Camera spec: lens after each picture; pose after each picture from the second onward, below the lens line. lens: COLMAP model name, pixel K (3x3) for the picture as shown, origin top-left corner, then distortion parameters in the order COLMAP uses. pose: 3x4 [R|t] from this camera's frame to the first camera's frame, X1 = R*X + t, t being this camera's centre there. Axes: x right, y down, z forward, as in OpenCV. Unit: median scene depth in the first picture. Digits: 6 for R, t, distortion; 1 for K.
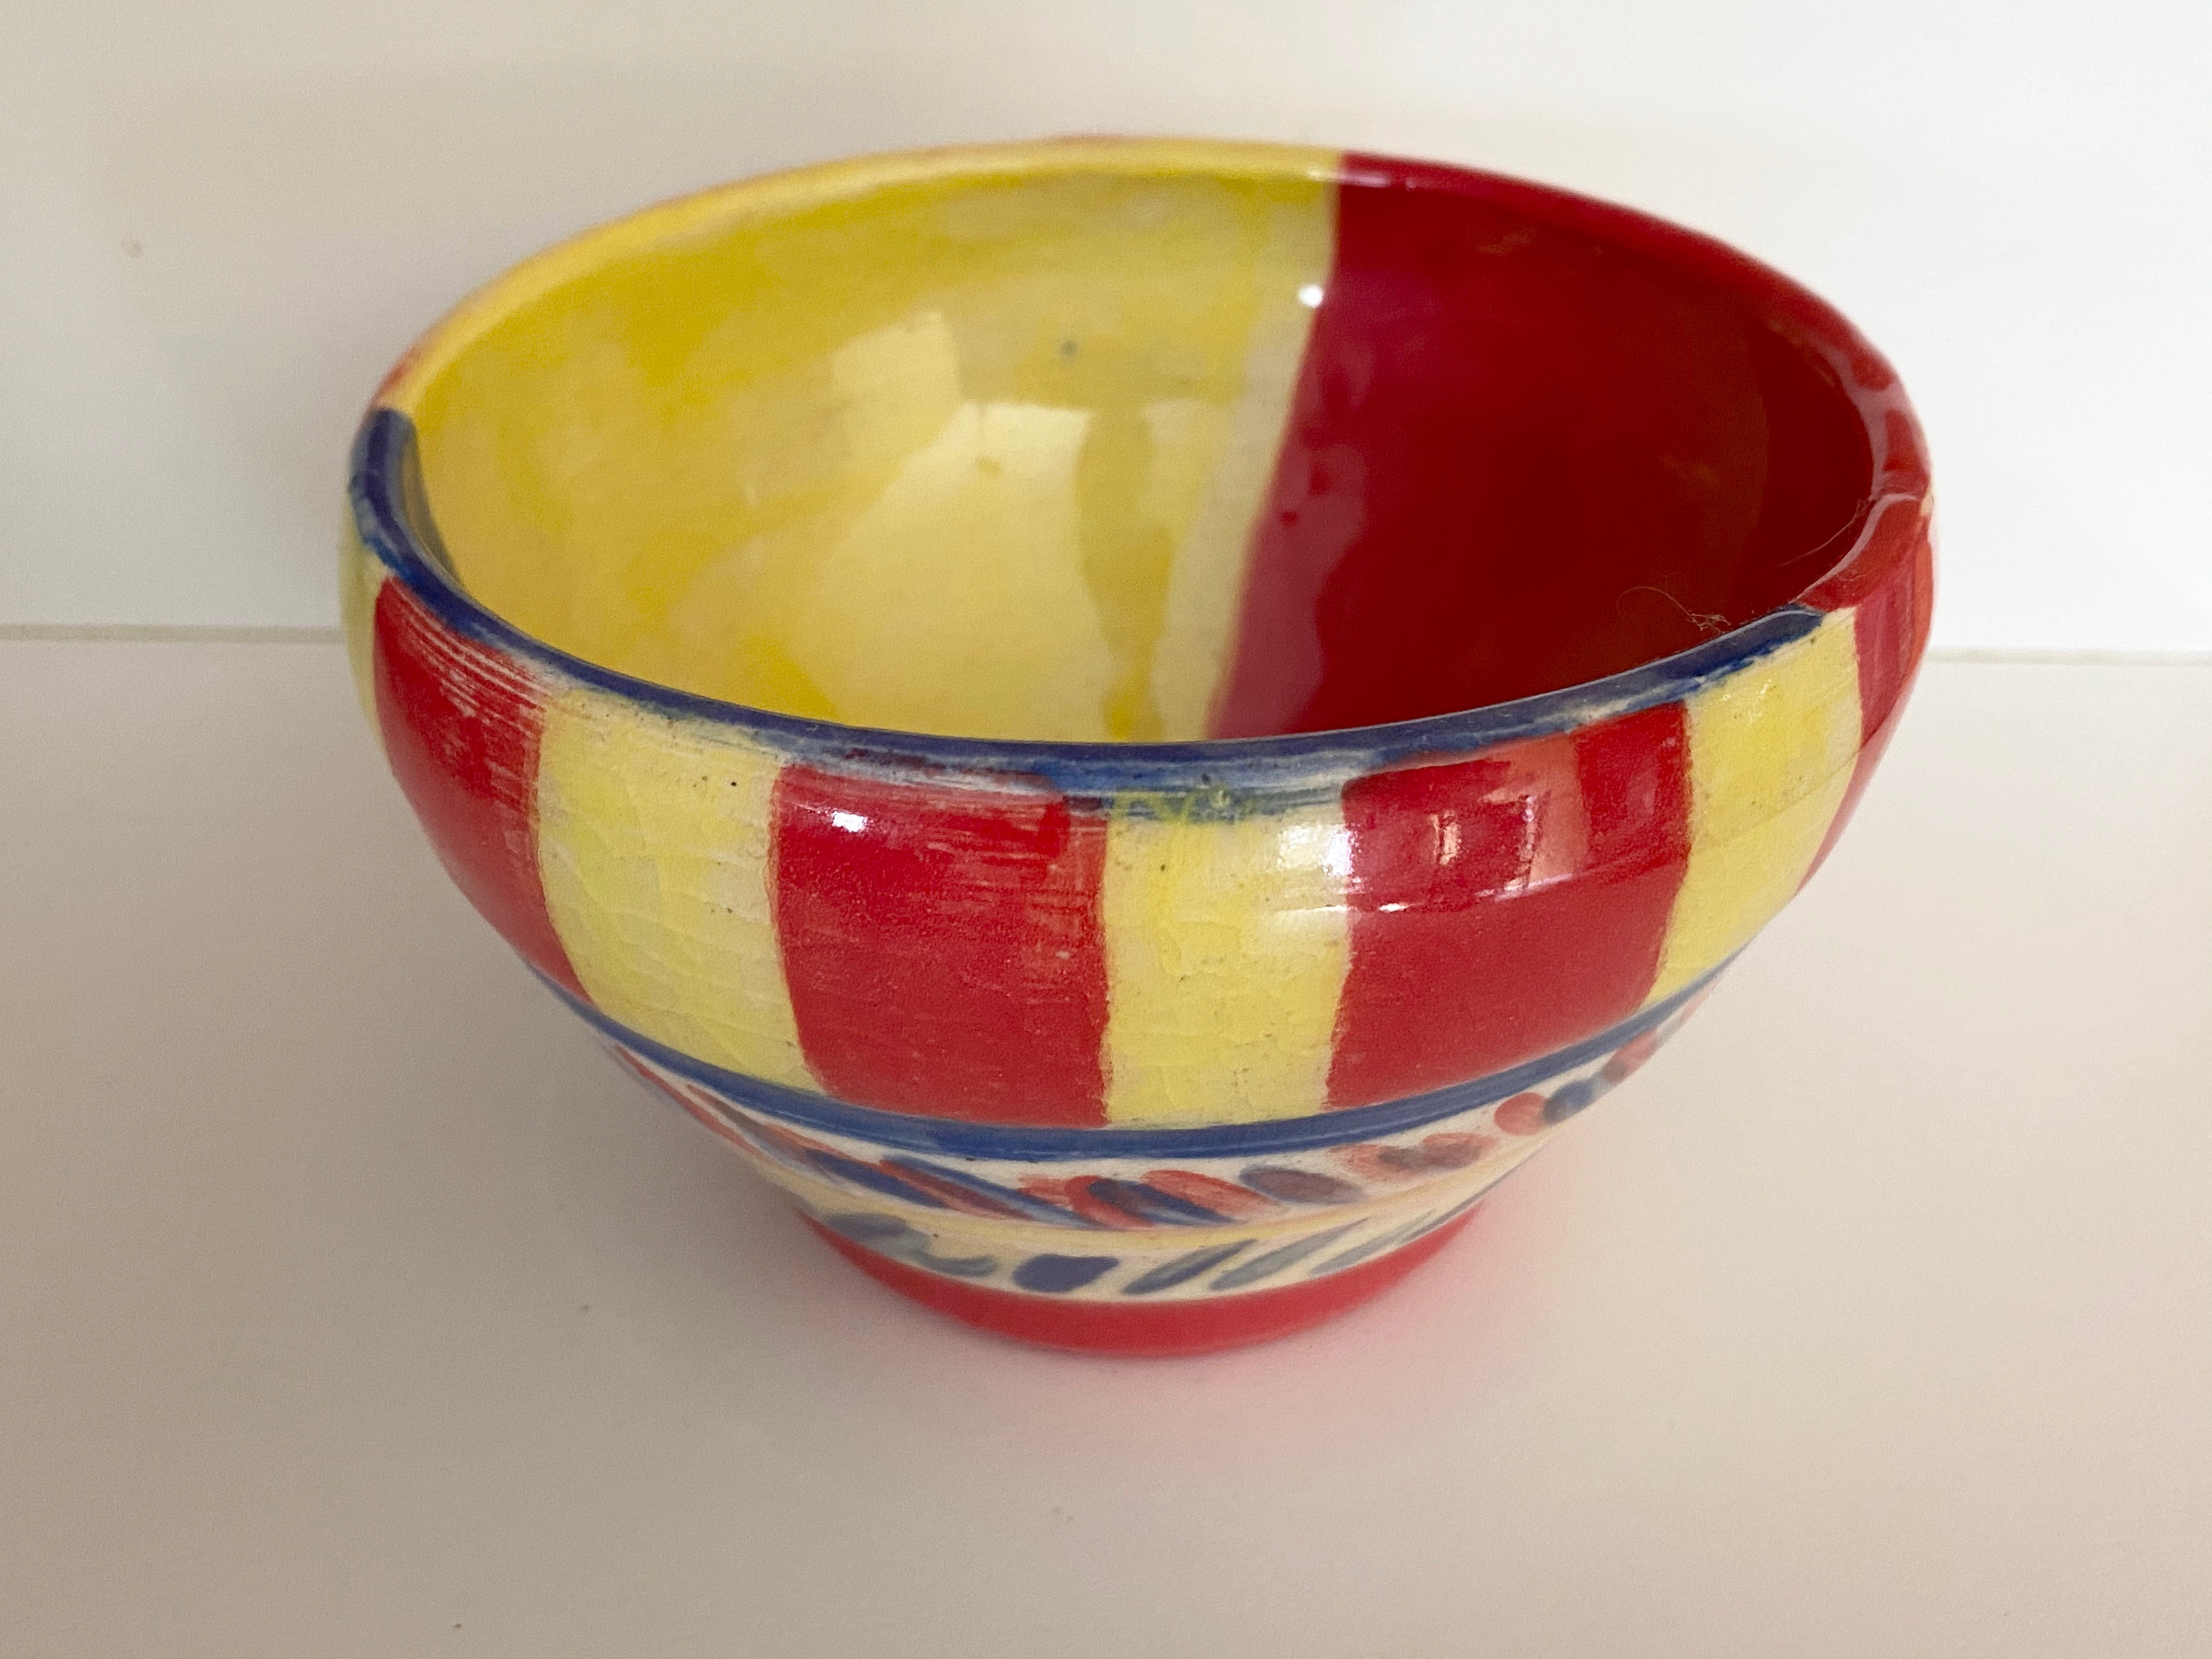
lens RADIAL K [[2484.9, 0, 1106.0], [0, 2484.9, 829.5], [0, 0, 1]] dist [0.259273, -1.074384]
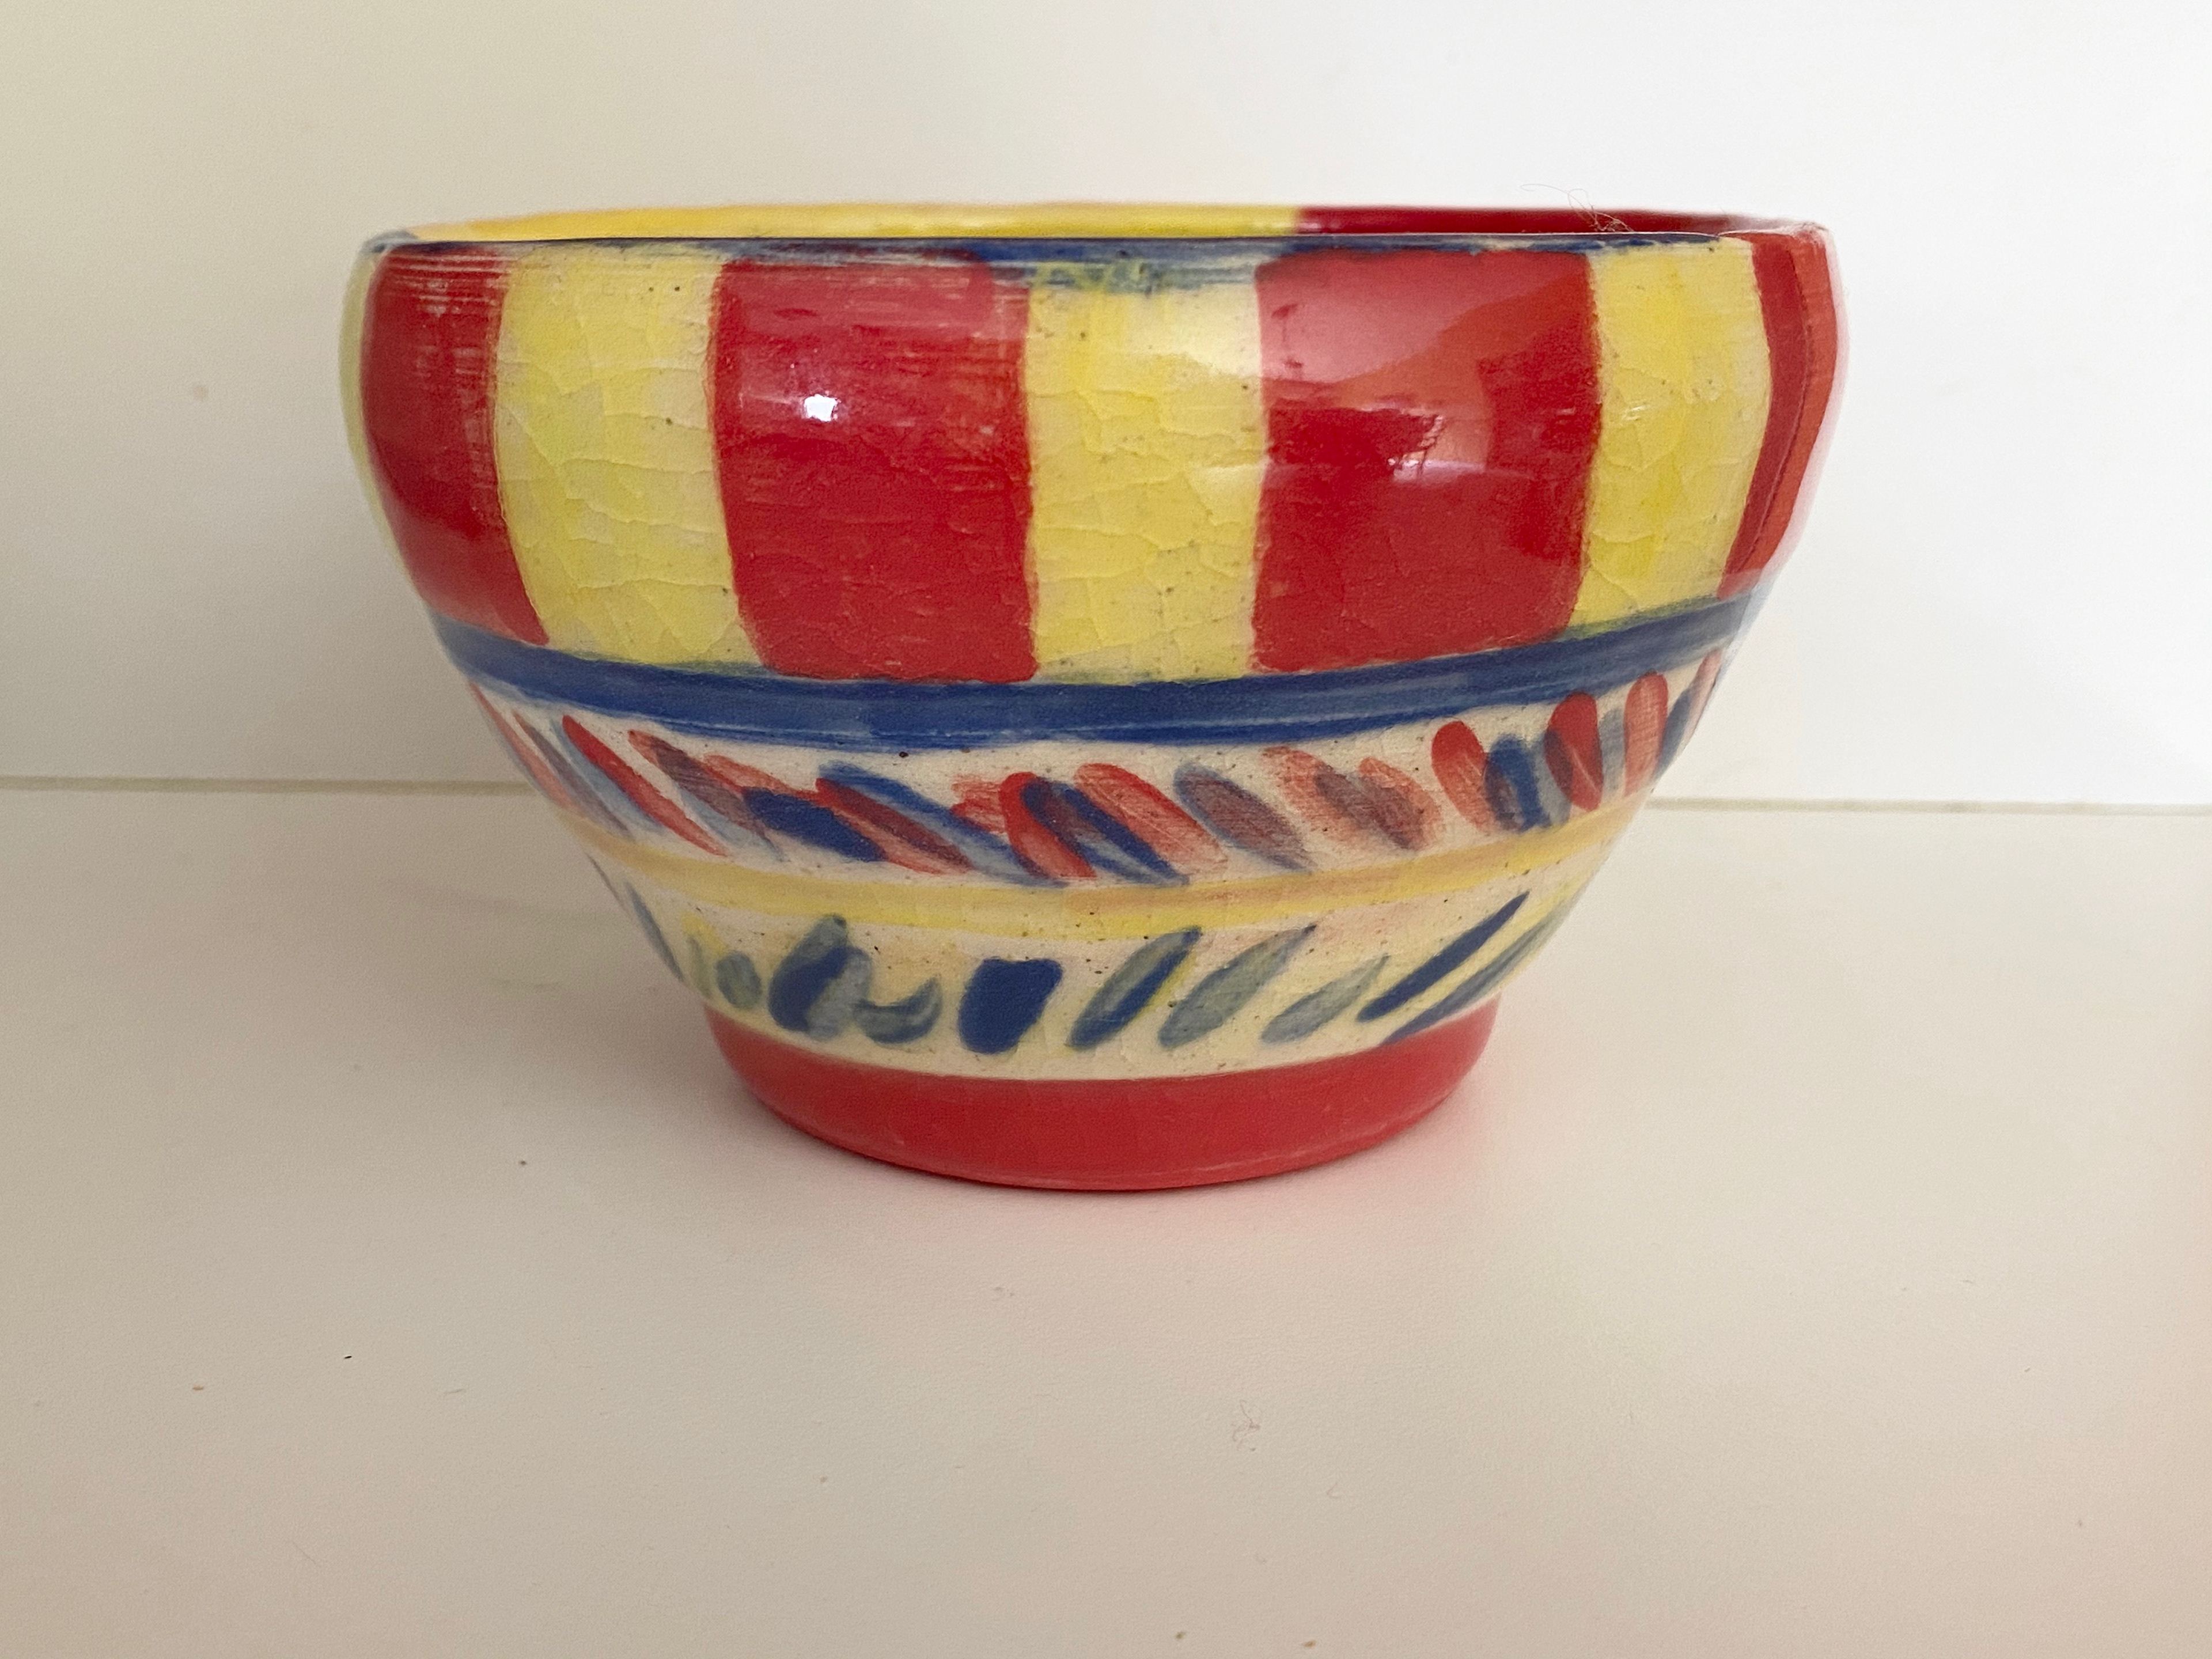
lens RADIAL K [[2484.9, 0, 1106.0], [0, 2484.9, 829.5], [0, 0, 1]] dist [0.259273, -1.074384]
pose [[0.999659, 0.001554, -0.026056, 0.057460], [-0.009594, 0.950222, -0.311425, 0.512538], [0.024275, 0.311569, 0.949913, 0.068139]]
